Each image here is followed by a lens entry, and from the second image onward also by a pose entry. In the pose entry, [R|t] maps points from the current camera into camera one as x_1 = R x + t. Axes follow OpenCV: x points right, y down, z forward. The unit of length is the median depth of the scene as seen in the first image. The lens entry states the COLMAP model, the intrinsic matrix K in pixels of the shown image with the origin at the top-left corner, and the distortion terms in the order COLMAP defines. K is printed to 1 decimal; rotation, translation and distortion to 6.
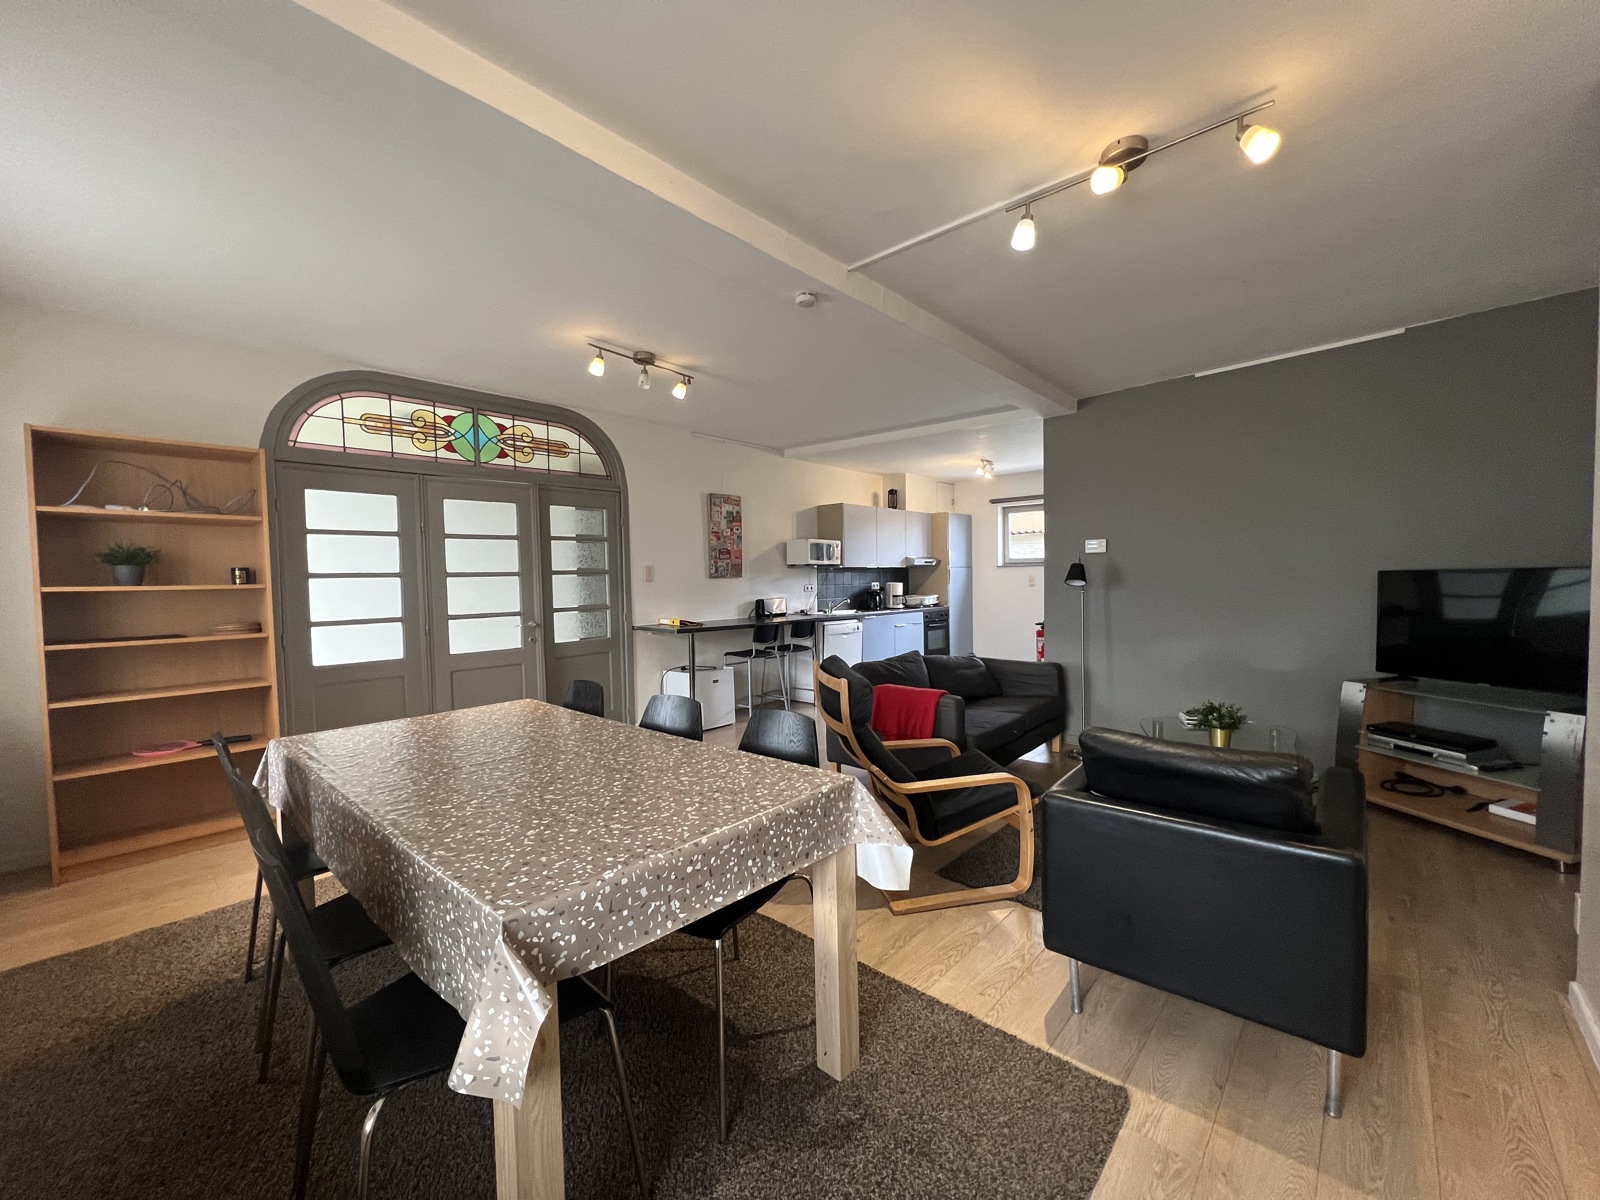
lens RADIAL K [[637.2, 0, 794.8], [0, 637.2, 604.1], [0, 0, 1]] dist [0.000707, -0.000384]
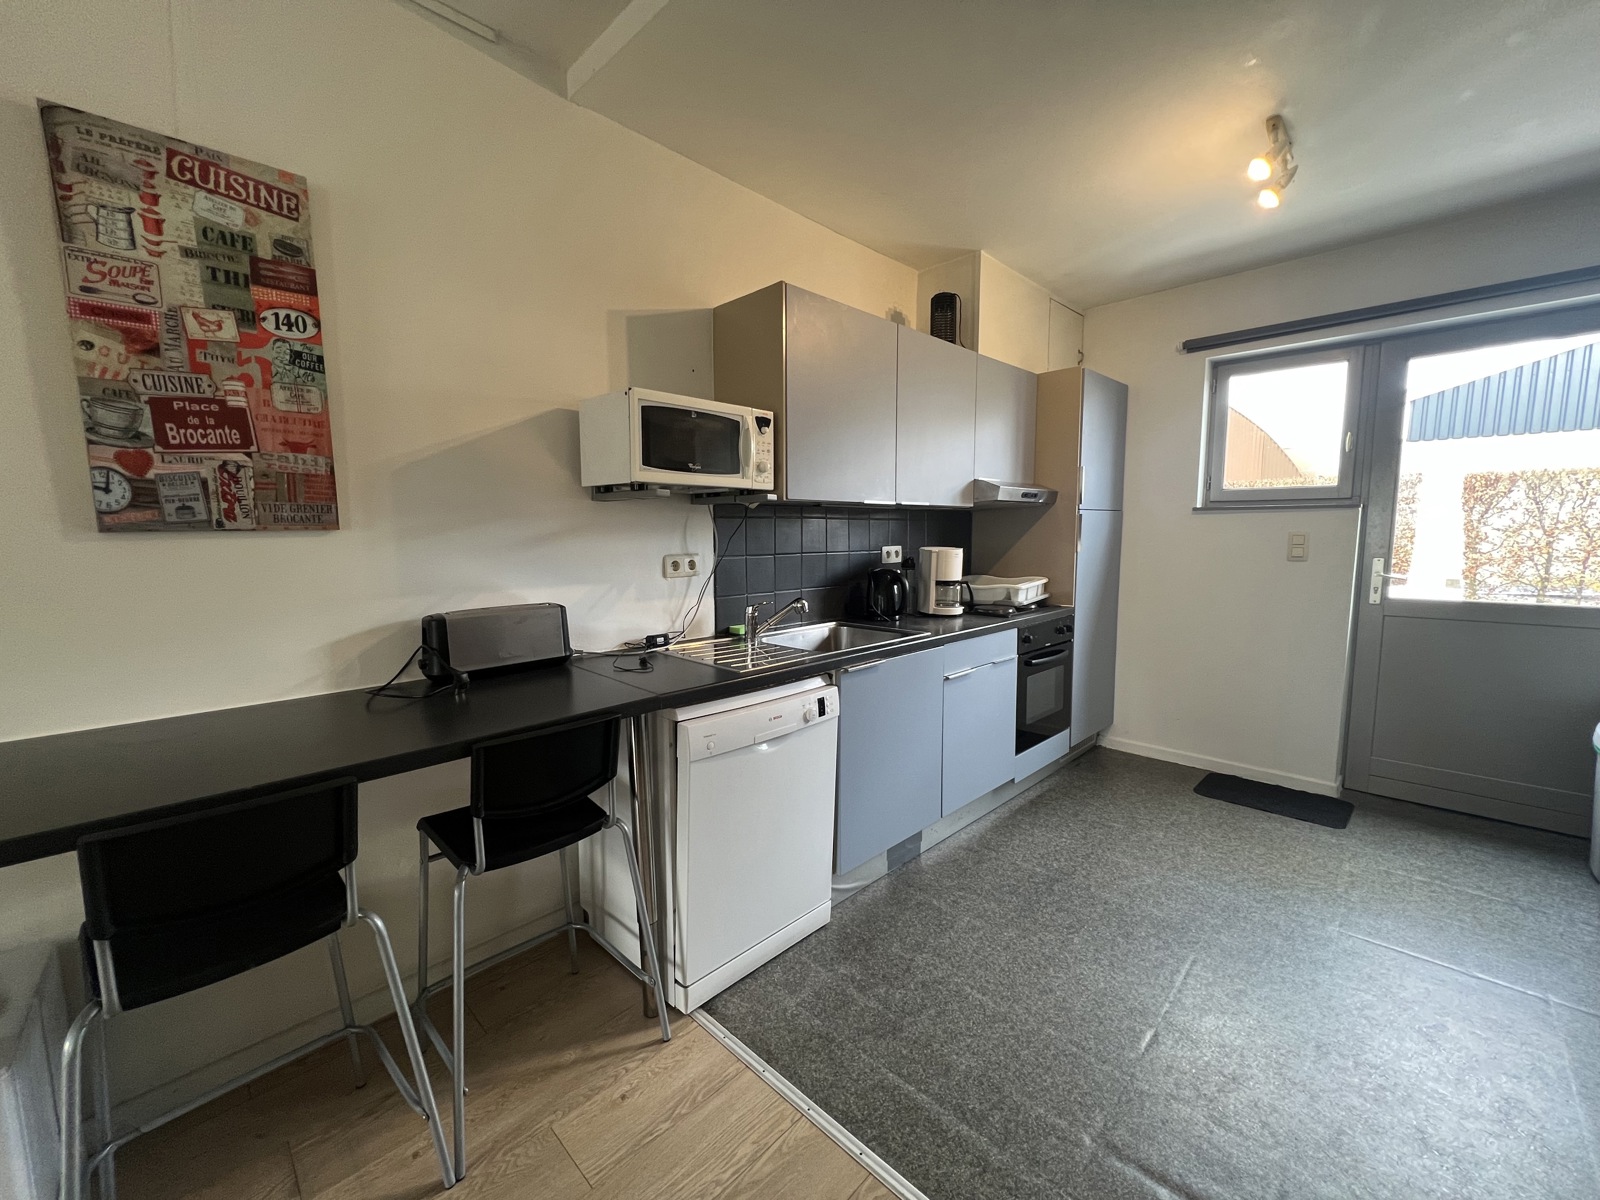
lens RADIAL K [[642.0, 0, 801.7], [0, 642.0, 597.1], [0, 0, 1]] dist [-0.001831, -0.000039]
pose [[0.999553, 0.012930, -0.026964, 0.085940], [-0.011209, 0.997948, 0.063048, -0.028166], [0.027724, -0.062718, 0.997646, 0.630407]]
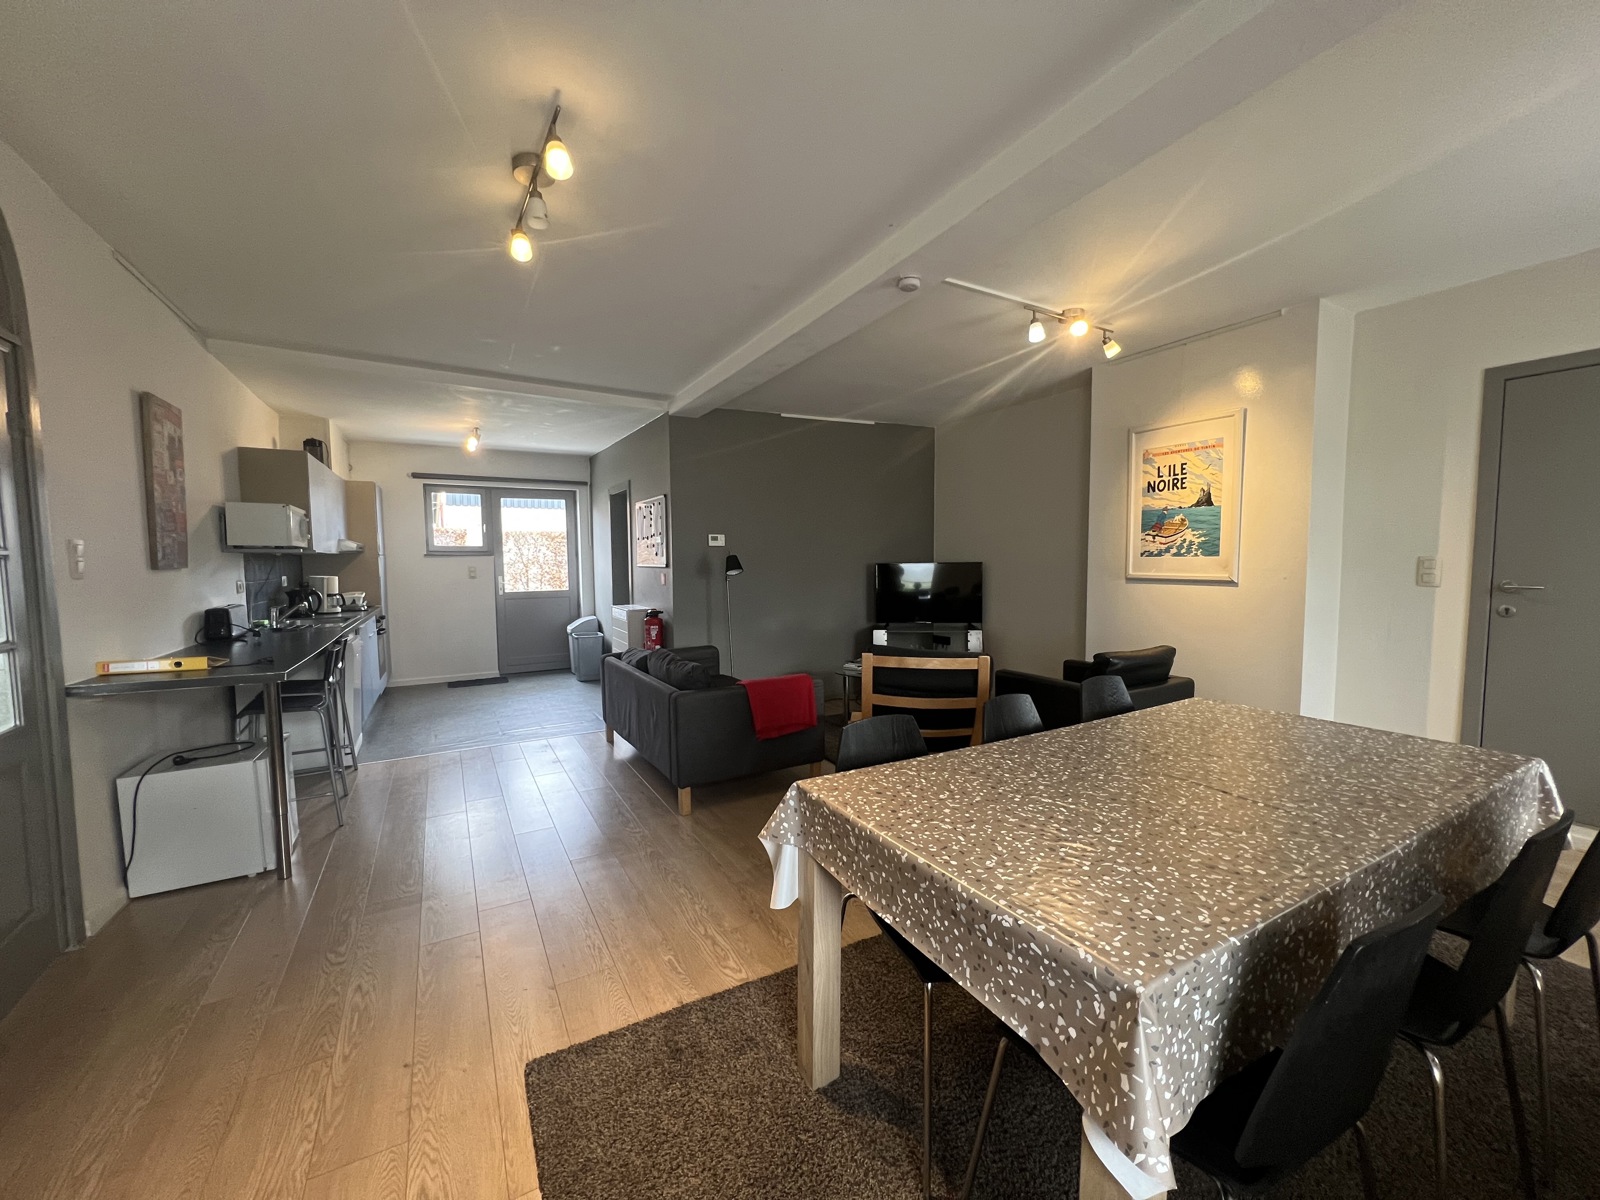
lens RADIAL K [[637.2, 0, 798.1], [0, 637.2, 603.6], [0, 0, 1]] dist [0.000707, -0.000384]
pose [[0.304137, -0.055427, 0.951015, -0.353045], [0.043594, 0.998070, 0.044228, -0.012659], [-0.951630, 0.028007, 0.305966, 0.312670]]
